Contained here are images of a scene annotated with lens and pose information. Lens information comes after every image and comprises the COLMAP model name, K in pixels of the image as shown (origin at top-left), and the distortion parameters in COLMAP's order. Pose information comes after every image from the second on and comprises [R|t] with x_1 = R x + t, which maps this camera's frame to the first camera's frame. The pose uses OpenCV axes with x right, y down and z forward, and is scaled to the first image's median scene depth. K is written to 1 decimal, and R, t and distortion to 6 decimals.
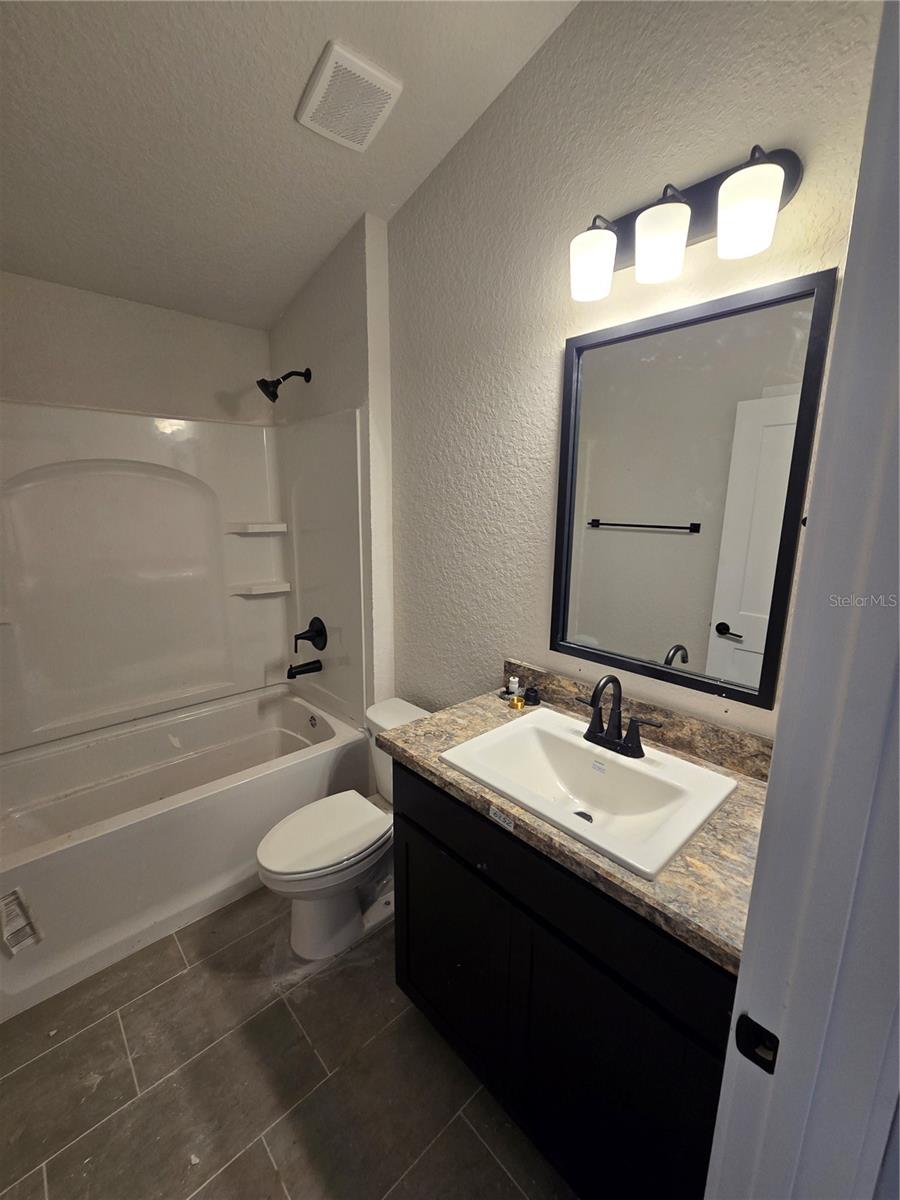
lens RADIAL K [[493.5, 0, 442.9], [0, 493.5, 601.0], [0, 0, 1]] dist [0.001229, -0.000166]
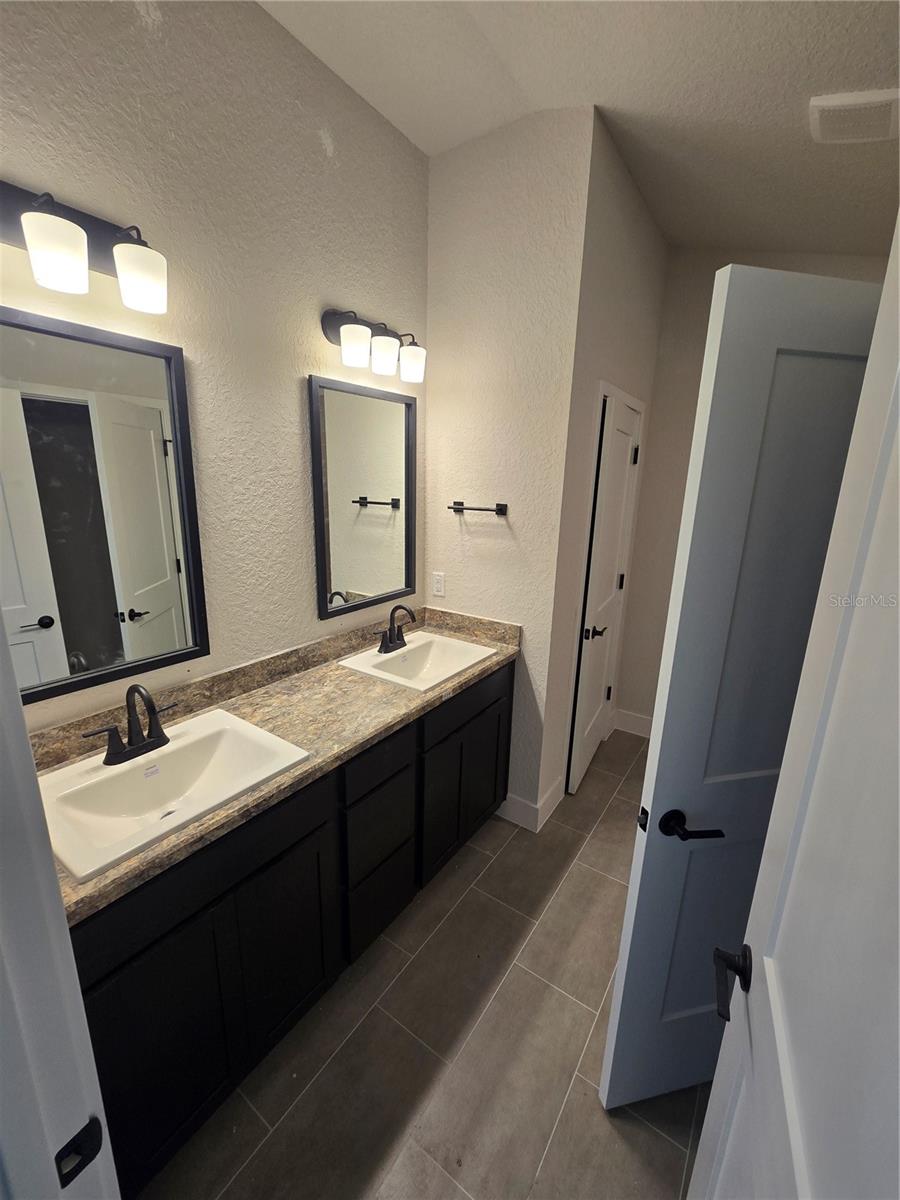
lens RADIAL K [[493.5, 0, 444.8], [0, 493.5, 599.8], [0, 0, 1]] dist [0.001229, -0.000166]
pose [[-0.218046, -0.251996, 0.942843, -0.722188], [0.169520, 0.941624, 0.290874, -0.203049], [-0.961103, 0.223255, -0.162599, 0.523781]]
